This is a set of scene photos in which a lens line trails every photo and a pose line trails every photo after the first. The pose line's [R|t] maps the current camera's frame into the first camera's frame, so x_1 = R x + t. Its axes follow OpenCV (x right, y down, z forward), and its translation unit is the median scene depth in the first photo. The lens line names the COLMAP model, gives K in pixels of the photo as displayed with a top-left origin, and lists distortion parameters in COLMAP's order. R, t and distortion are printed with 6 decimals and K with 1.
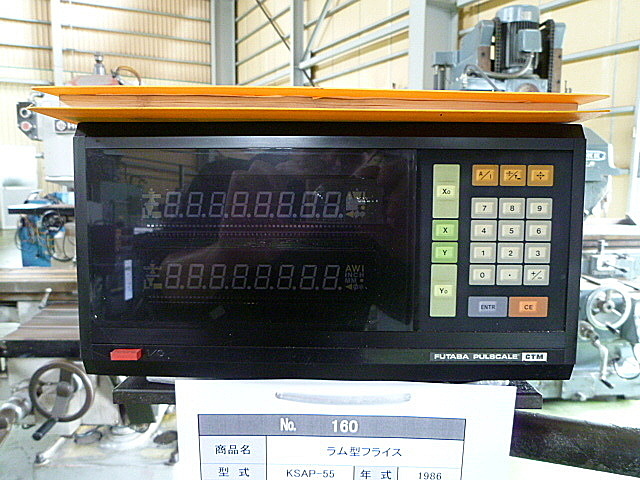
lens RADIAL K [[481.2, 0, 322.7], [0, 481.2, 239.4], [0, 0, 1]] dist [-0.046514, 0.000220]
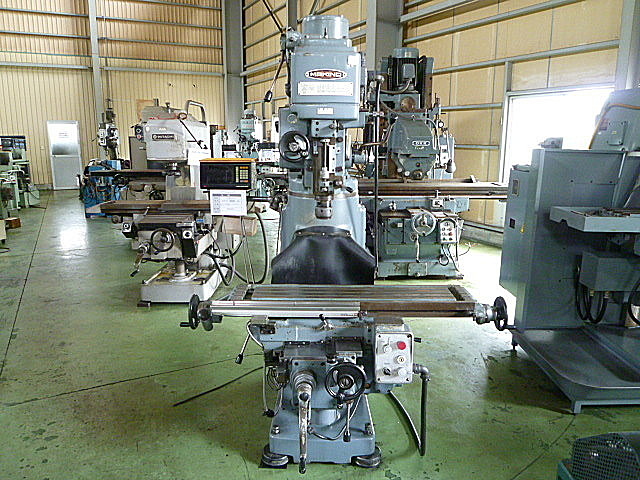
lens RADIAL K [[481.2, 0, 322.7], [0, 481.2, 239.4], [0, 0, 1]] dist [-0.046514, 0.000220]
pose [[0.999536, 0.005887, -0.029882, 0.237194], [-0.003696, 0.997336, 0.072853, 0.062291], [0.030231, -0.072709, 0.996895, -0.910240]]
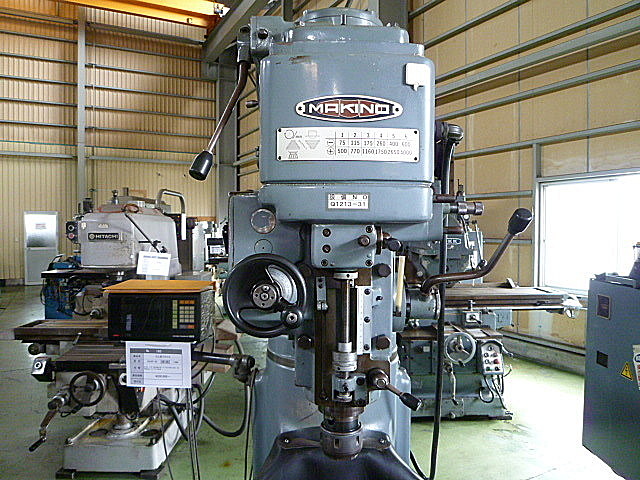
lens RADIAL K [[481.2, 0, 322.7], [0, 481.2, 239.4], [0, 0, 1]] dist [-0.046514, 0.000220]
pose [[0.999752, -0.004486, -0.021809, 0.210133], [0.002078, 0.994016, -0.109210, -0.024986], [0.022168, 0.109138, 0.993779, -0.454367]]
